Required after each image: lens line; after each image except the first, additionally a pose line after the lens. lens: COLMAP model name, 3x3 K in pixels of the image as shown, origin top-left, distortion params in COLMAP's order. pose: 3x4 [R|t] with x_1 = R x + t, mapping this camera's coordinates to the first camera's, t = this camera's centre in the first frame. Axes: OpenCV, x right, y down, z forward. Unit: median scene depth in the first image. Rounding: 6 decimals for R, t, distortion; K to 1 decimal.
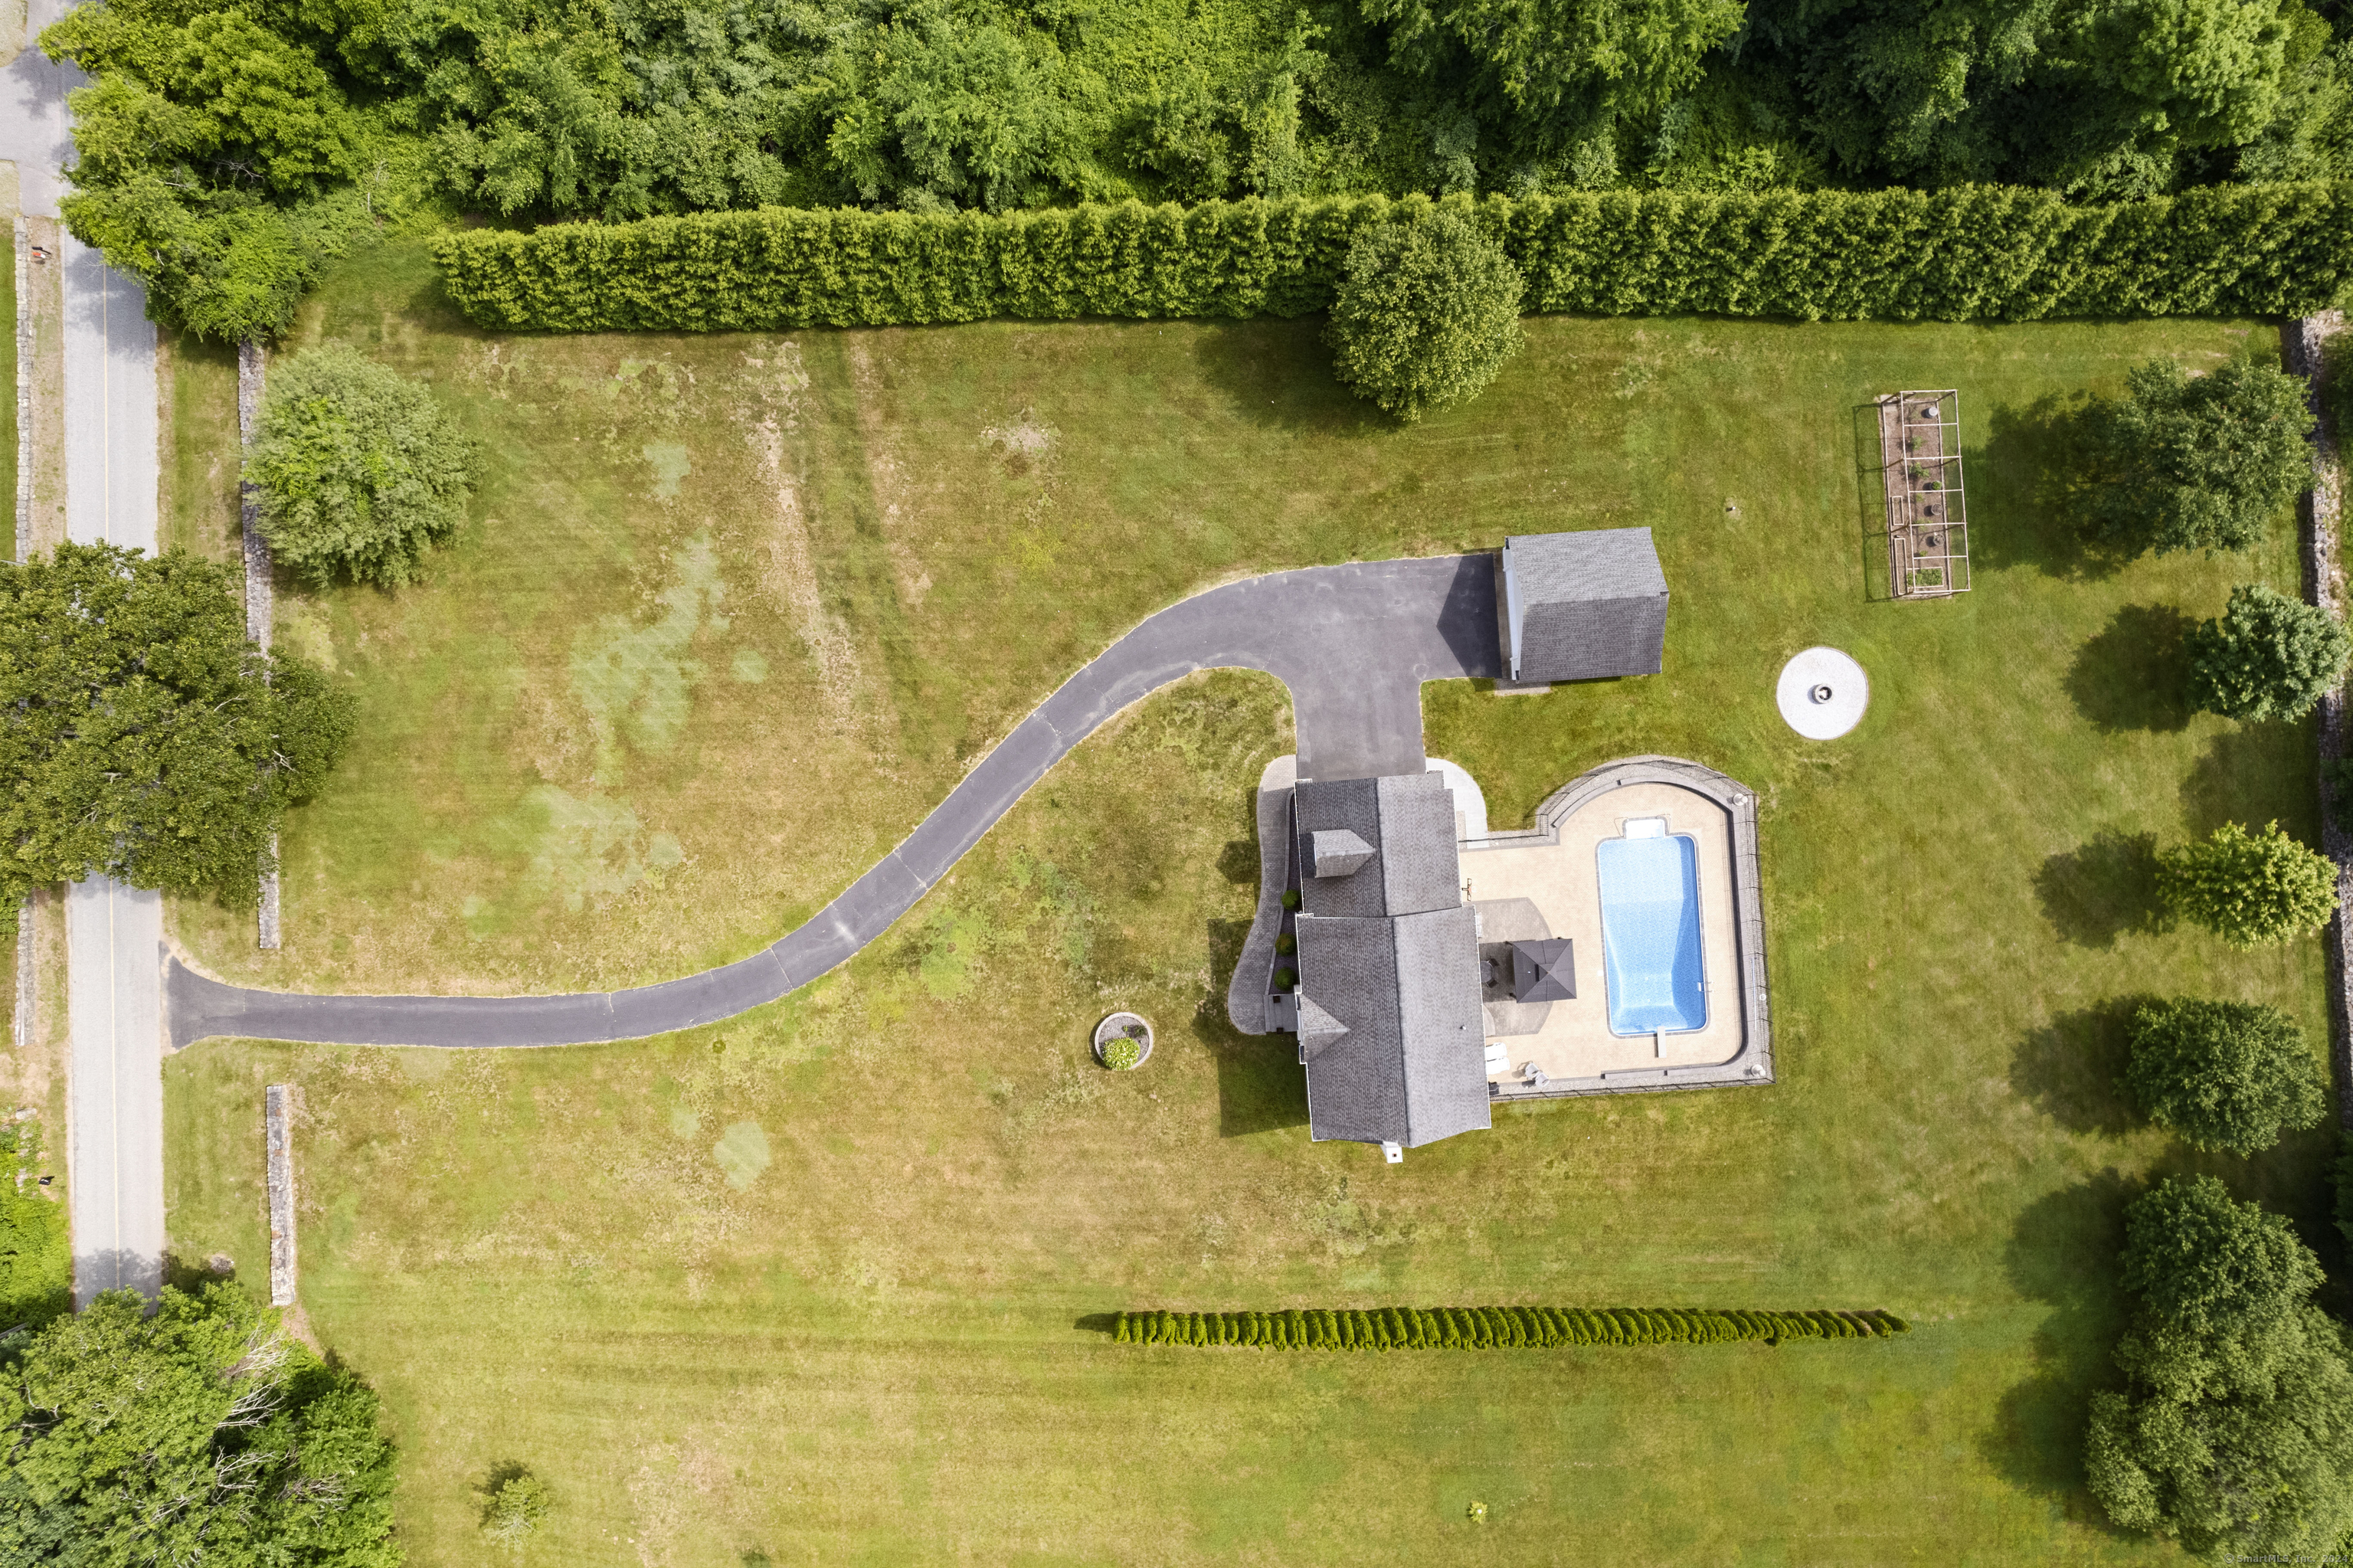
lens RADIAL K [[1518.9, 0, 1177.0], [0, 1518.9, 795.4], [0, 0, 1]] dist [-0.074094, 0.075880]
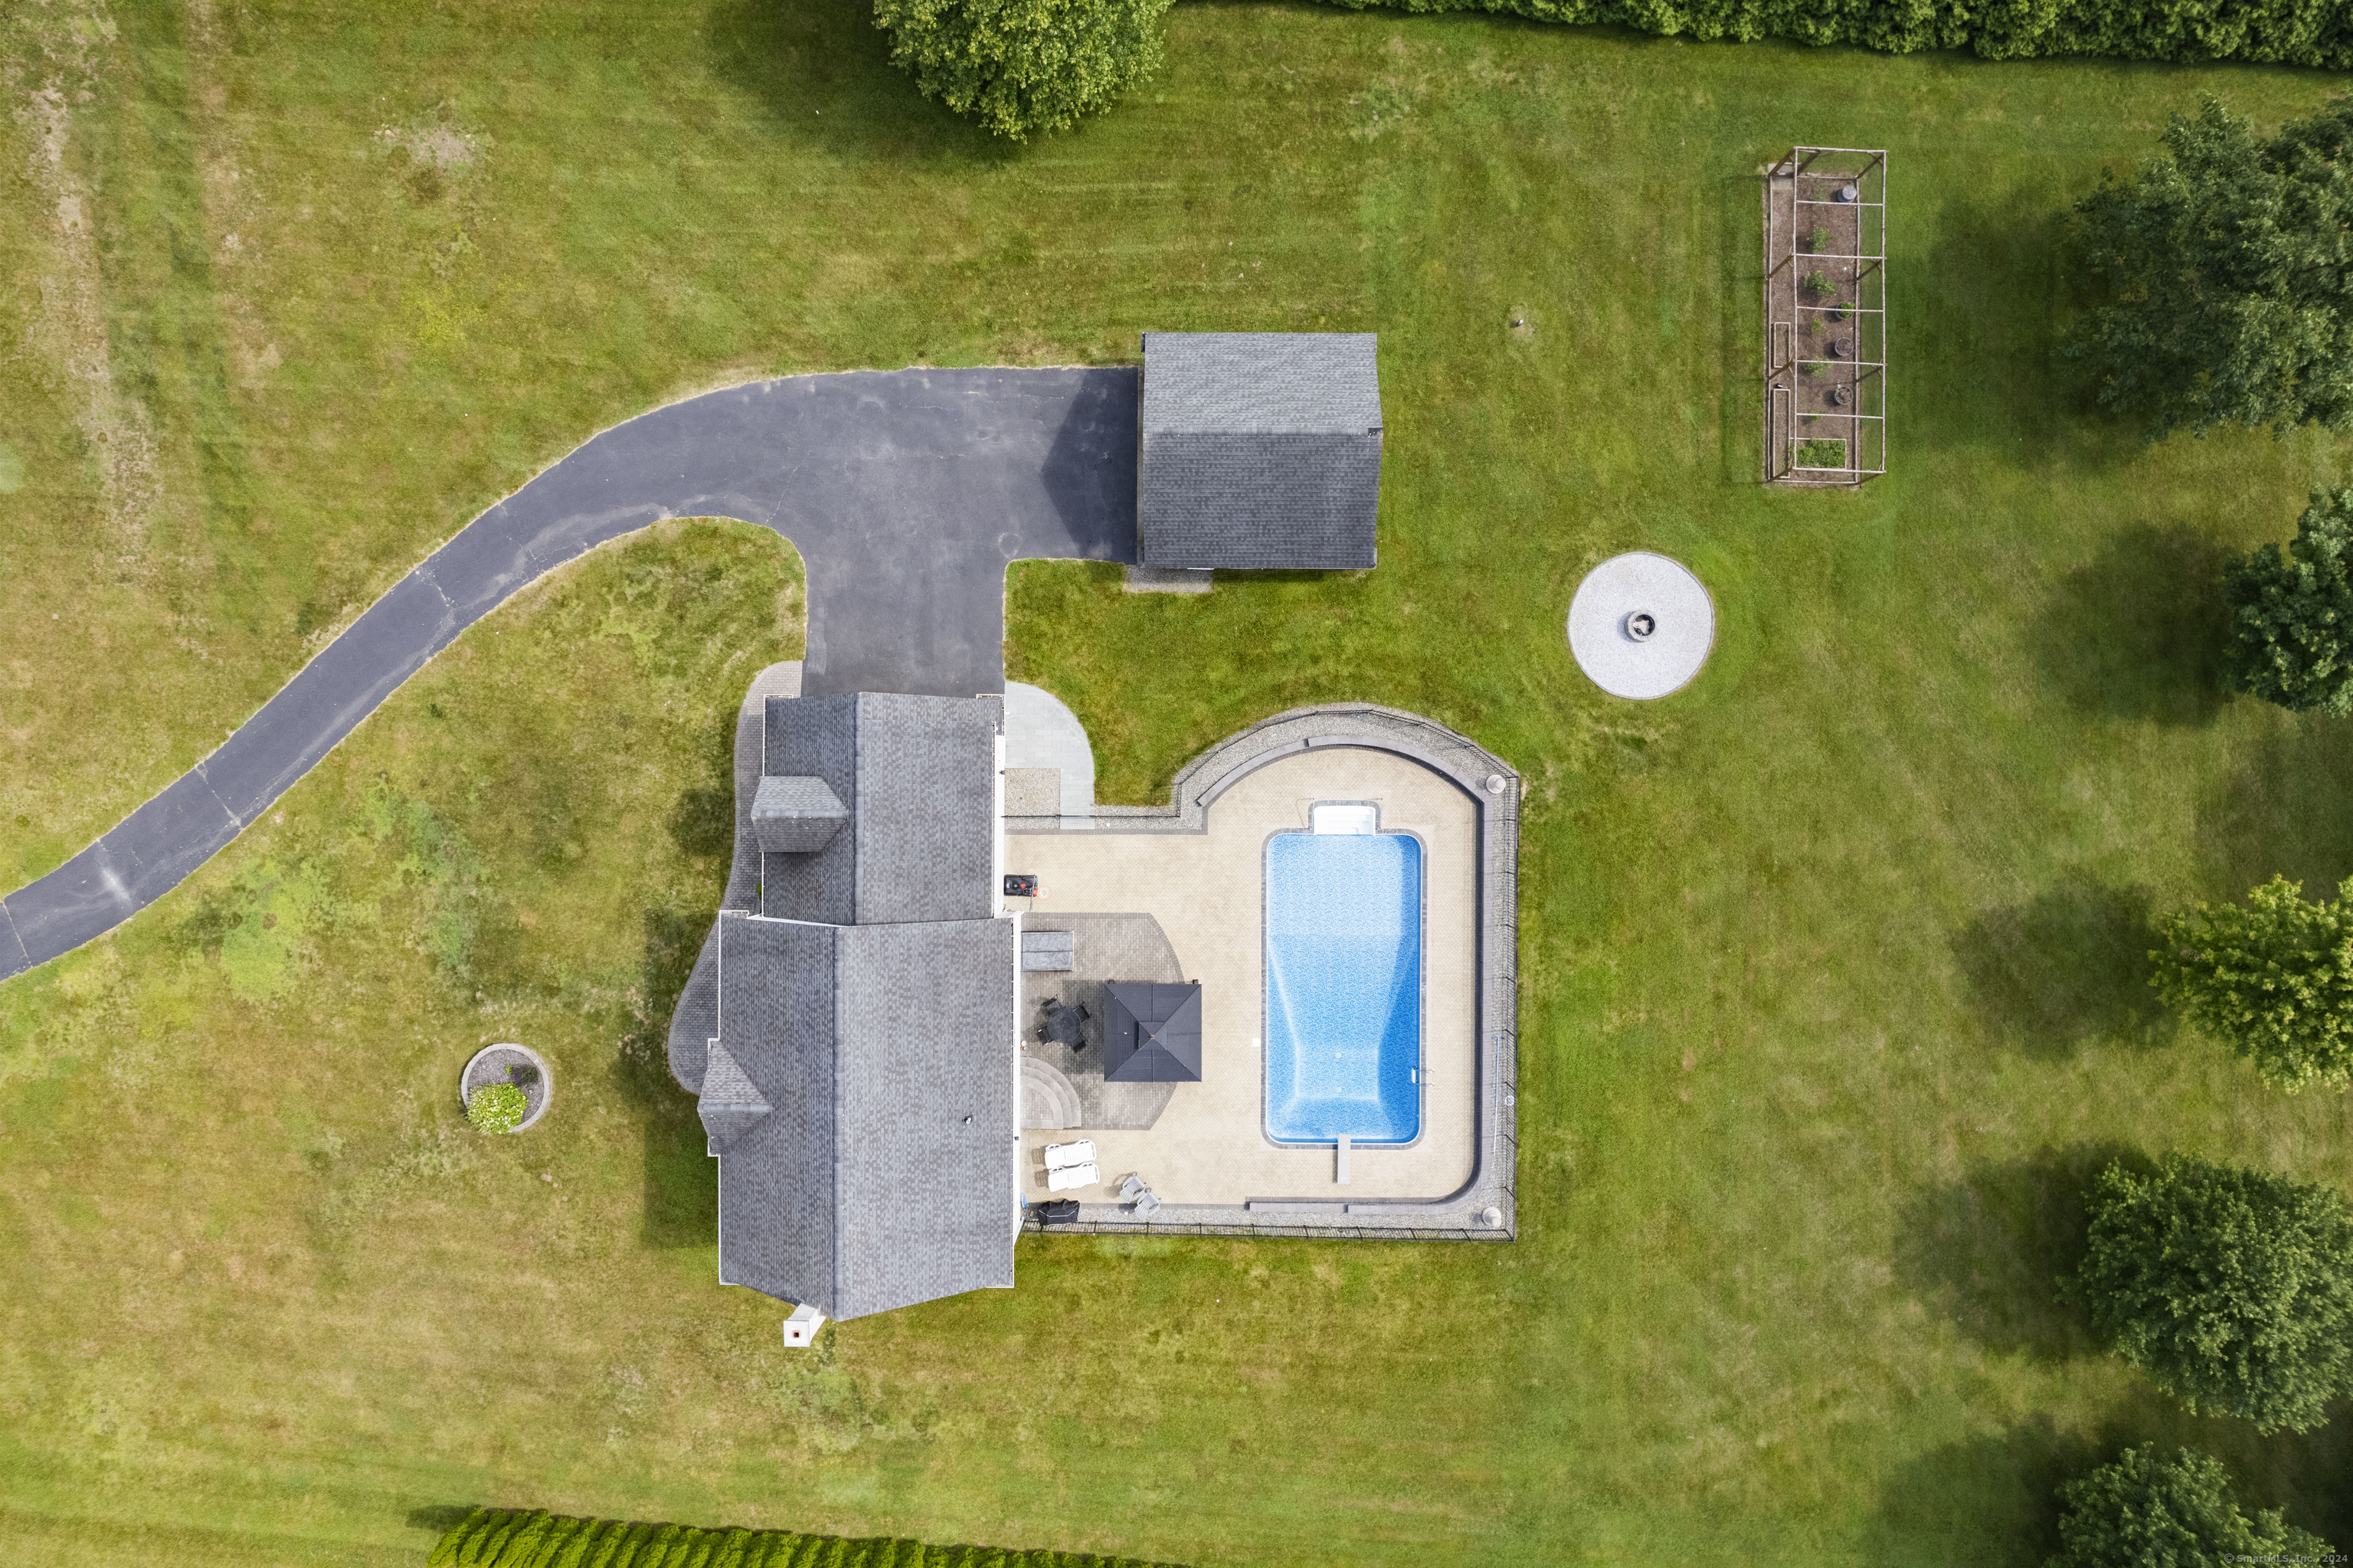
lens RADIAL K [[1550.0, 0, 1144.9], [0, 1550.0, 795.0], [0, 0, 1]] dist [-0.066986, 0.062259]
pose [[0.997091, 0.076210, 0.001418, 0.225775], [-0.076207, 0.997090, -0.002204, 0.019800], [-0.001582, 0.002089, 0.999997, 0.354598]]
